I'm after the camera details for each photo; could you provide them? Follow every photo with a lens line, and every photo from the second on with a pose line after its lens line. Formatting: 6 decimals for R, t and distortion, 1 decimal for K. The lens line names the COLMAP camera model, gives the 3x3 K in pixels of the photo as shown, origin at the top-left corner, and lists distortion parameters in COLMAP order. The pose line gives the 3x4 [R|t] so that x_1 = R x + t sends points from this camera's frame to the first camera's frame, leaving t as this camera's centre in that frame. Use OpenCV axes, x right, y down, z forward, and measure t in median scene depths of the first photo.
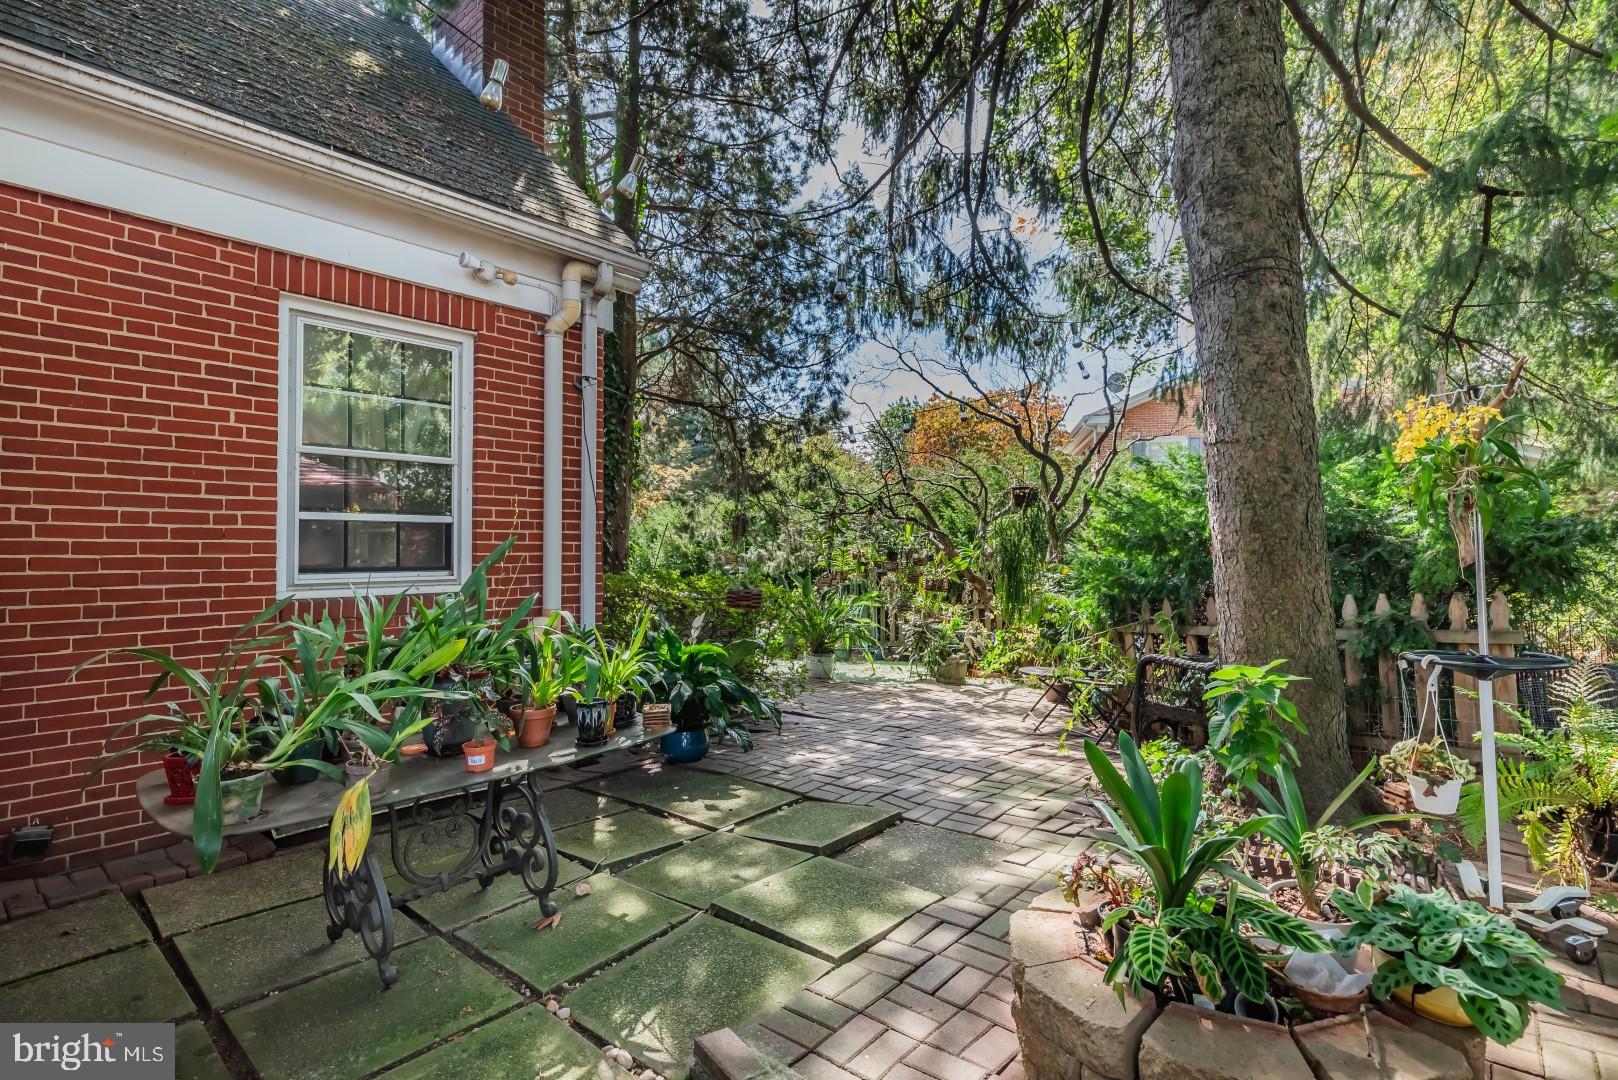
lens RADIAL K [[796.7, 0, 816.6], [0, 796.7, 538.2], [0, 0, 1]] dist [-0.000922, -0.000141]
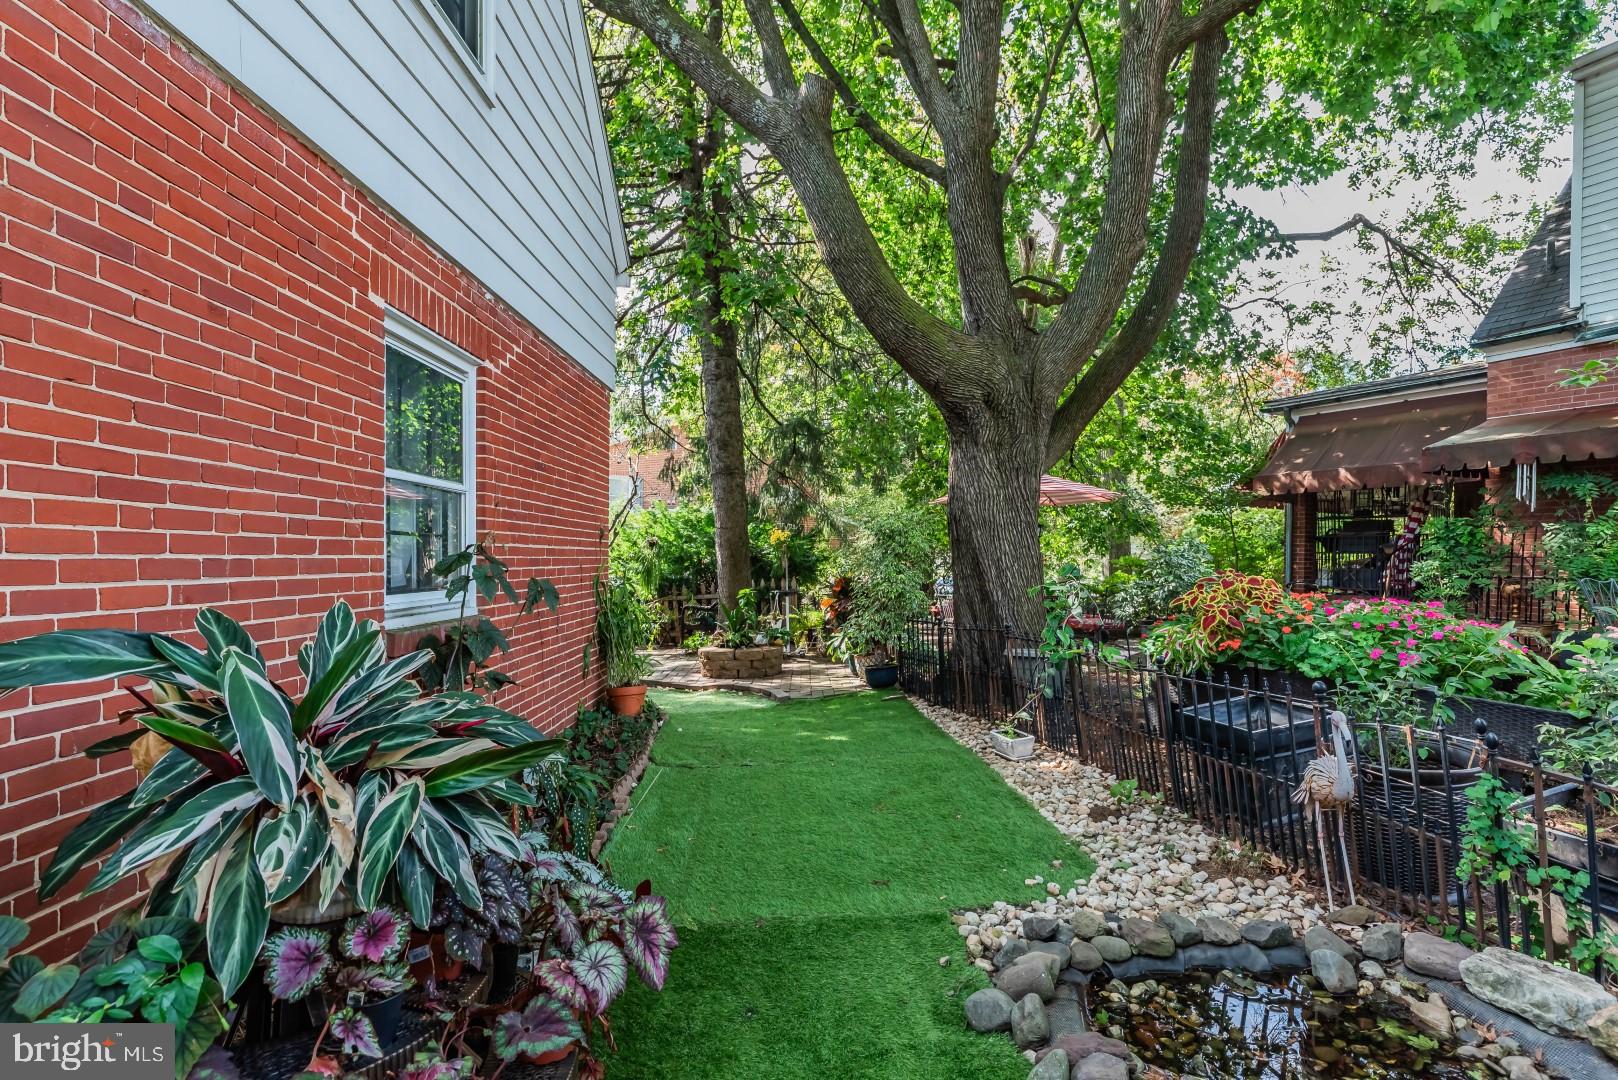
lens RADIAL K [[796.7, 0, 816.6], [0, 796.7, 538.2], [0, 0, 1]] dist [-0.000922, -0.000141]
pose [[0.758107, 0.021870, 0.651763, -1.493557], [-0.016416, 0.999761, -0.014452, -0.054562], [-0.651923, 0.000257, 0.758285, -1.914278]]
